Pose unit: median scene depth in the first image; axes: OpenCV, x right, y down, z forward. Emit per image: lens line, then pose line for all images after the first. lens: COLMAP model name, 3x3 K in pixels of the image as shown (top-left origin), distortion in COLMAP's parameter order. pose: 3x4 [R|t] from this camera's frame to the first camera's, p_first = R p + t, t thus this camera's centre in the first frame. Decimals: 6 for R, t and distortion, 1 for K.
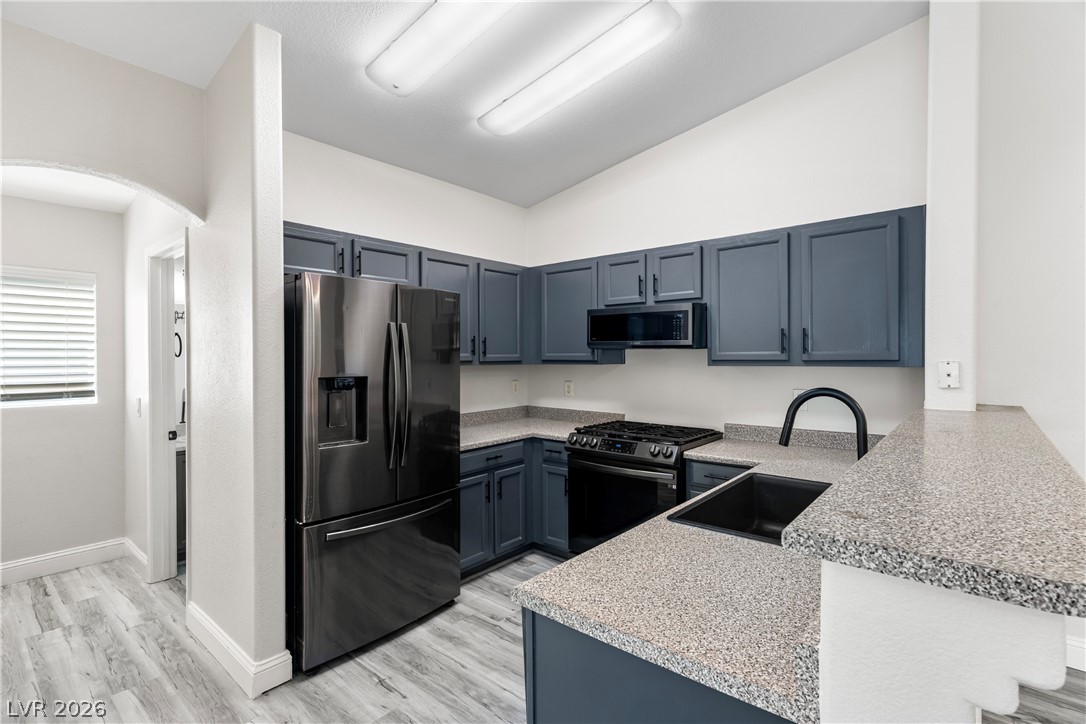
lens RADIAL K [[515.3, 0, 542.2], [0, 515.3, 357.7], [0, 0, 1]] dist [0.006243, 0.000730]
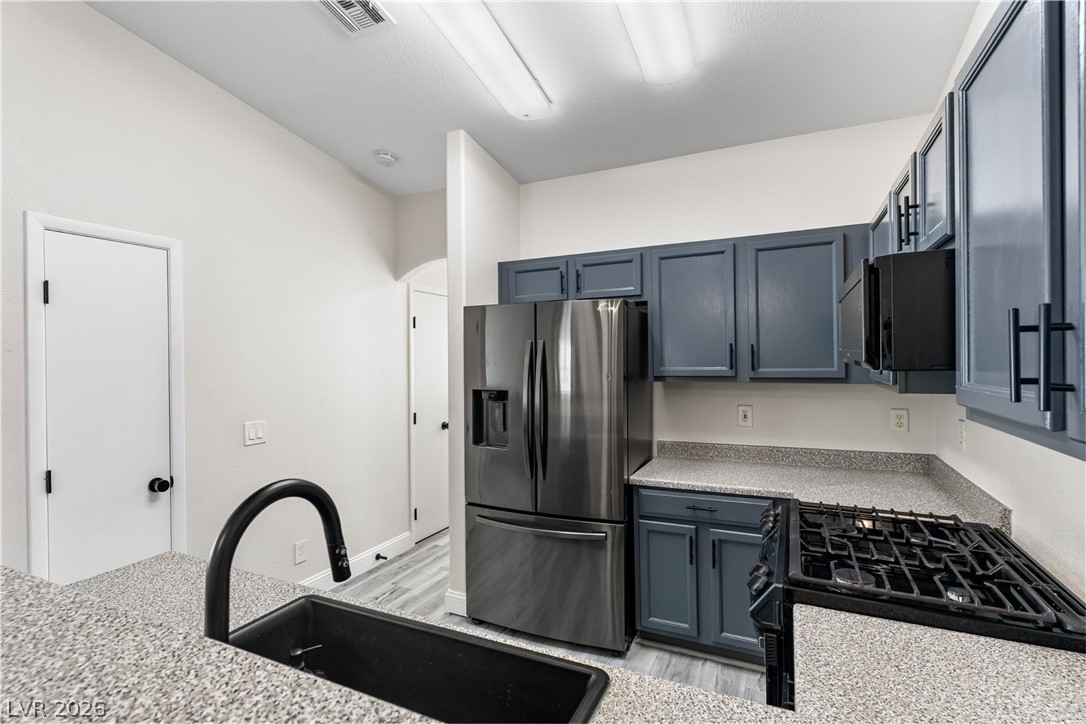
lens RADIAL K [[515.3, 0, 543.3], [0, 515.3, 357.4], [0, 0, 1]] dist [0.006243, 0.000730]
pose [[0.262612, 0.006409, -0.964880, 0.559078], [0.004728, 0.999957, 0.007929, -0.031676], [0.964890, -0.006644, 0.262570, 0.575666]]
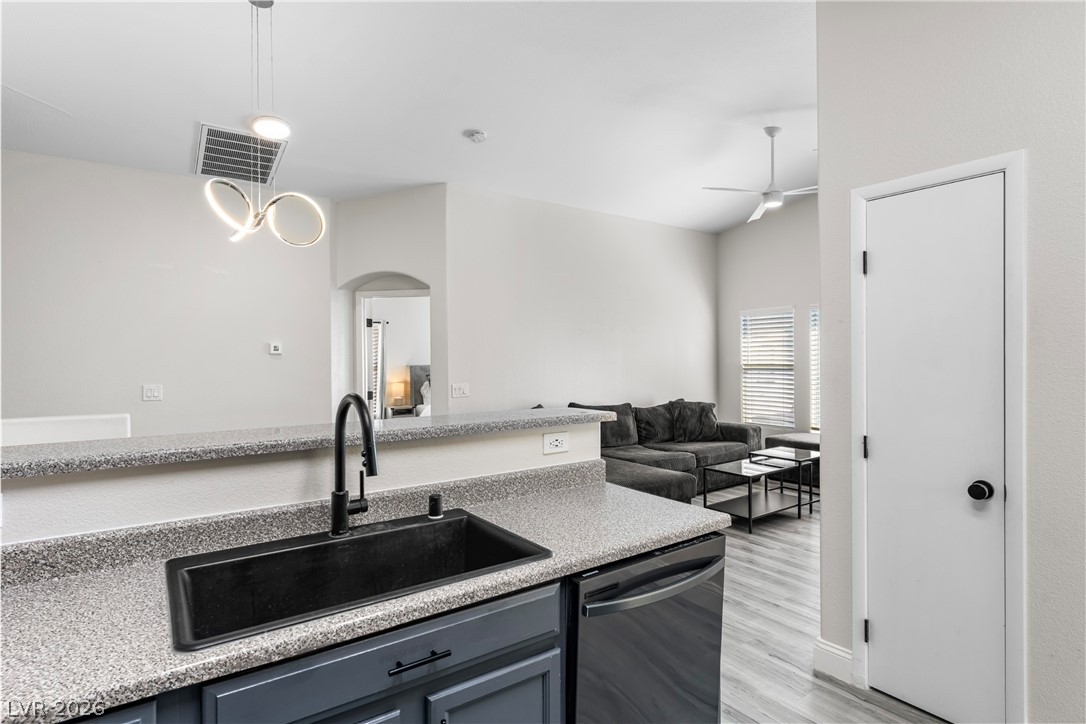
lens RADIAL K [[562.0, 0, 548.4], [0, 562.0, 359.7], [0, 0, 1]] dist [-0.001689, -0.000454]
pose [[-0.971092, 0.011343, 0.238434, 0.017920], [0.013755, 0.999870, 0.008456, 0.000844], [-0.238307, 0.011491, -0.971122, 0.930799]]
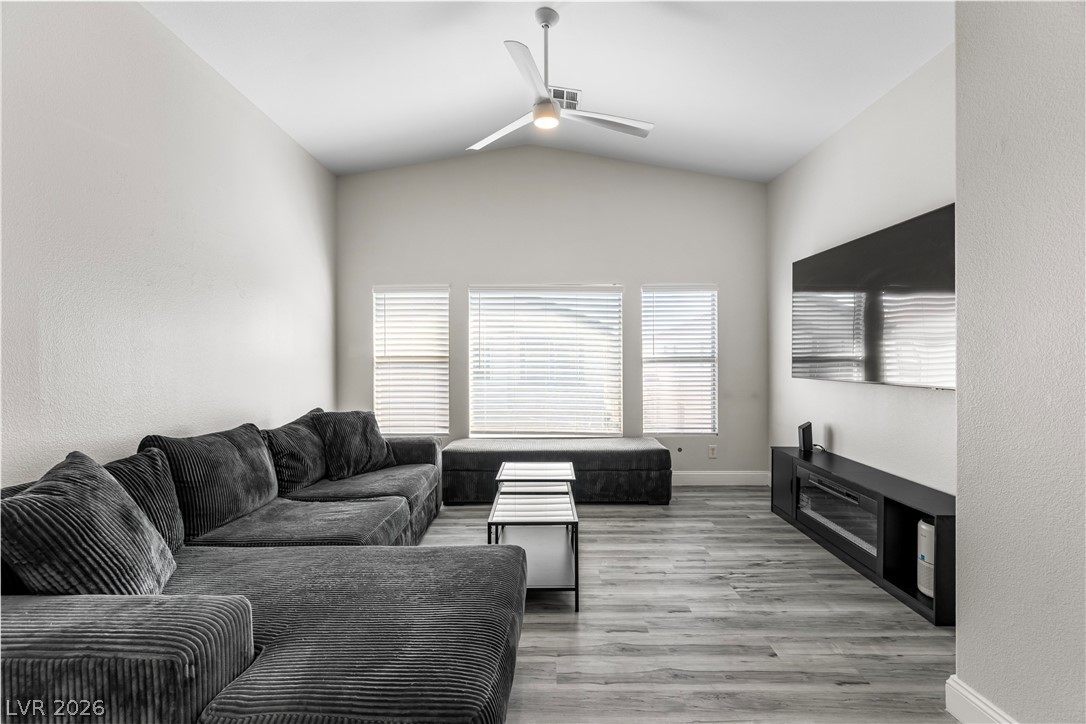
lens RADIAL K [[515.3, 0, 542.6], [0, 515.3, 360.7], [0, 0, 1]] dist [0.006243, 0.000730]
pose [[-0.758845, 0.008733, -0.651213, 0.409740], [0.001009, 0.999925, 0.012233, 0.041096], [0.651271, 0.008626, -0.758796, 0.105328]]
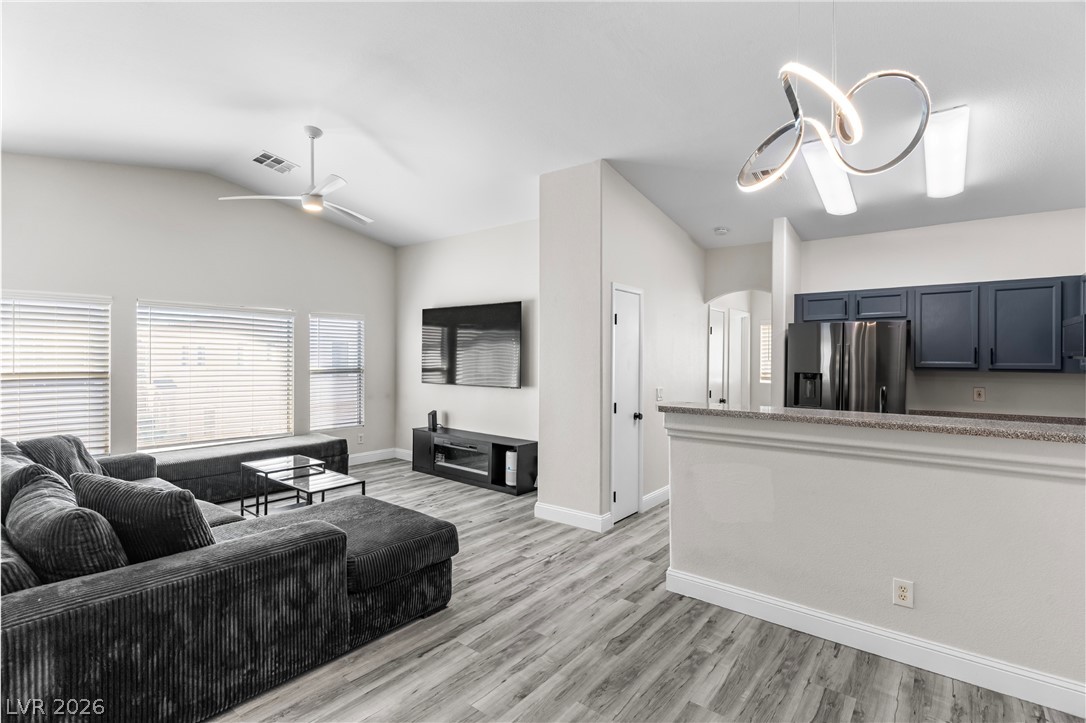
lens RADIAL K [[515.3, 0, 551.2], [0, 515.3, 356.6], [0, 0, 1]] dist [0.006243, 0.000730]
pose [[0.048956, 0.002847, -0.998797, 1.107987], [-0.012257, 0.999922, 0.002249, -0.012532], [0.998726, 0.012132, 0.048987, -0.059449]]
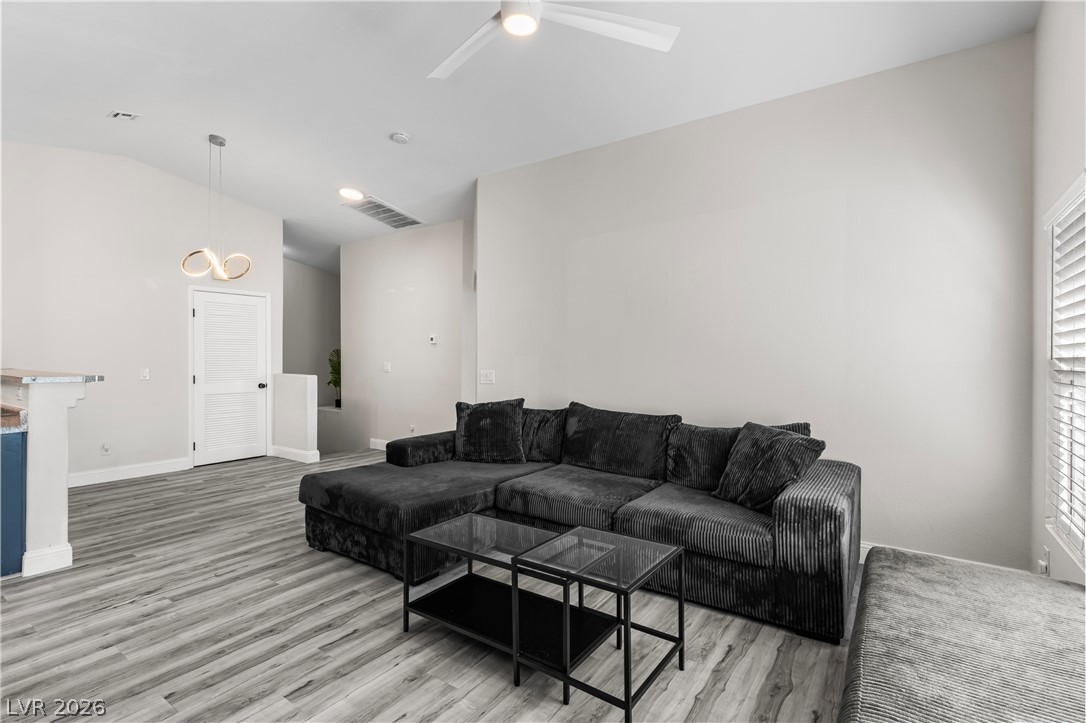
lens RADIAL K [[515.3, 0, 542.5], [0, 515.3, 357.0], [0, 0, 1]] dist [0.006243, 0.000730]
pose [[-0.089095, -0.002184, 0.996021, -0.845700], [0.004323, 0.999987, 0.002580, 0.041613], [-0.996014, 0.004535, -0.089084, -0.561875]]
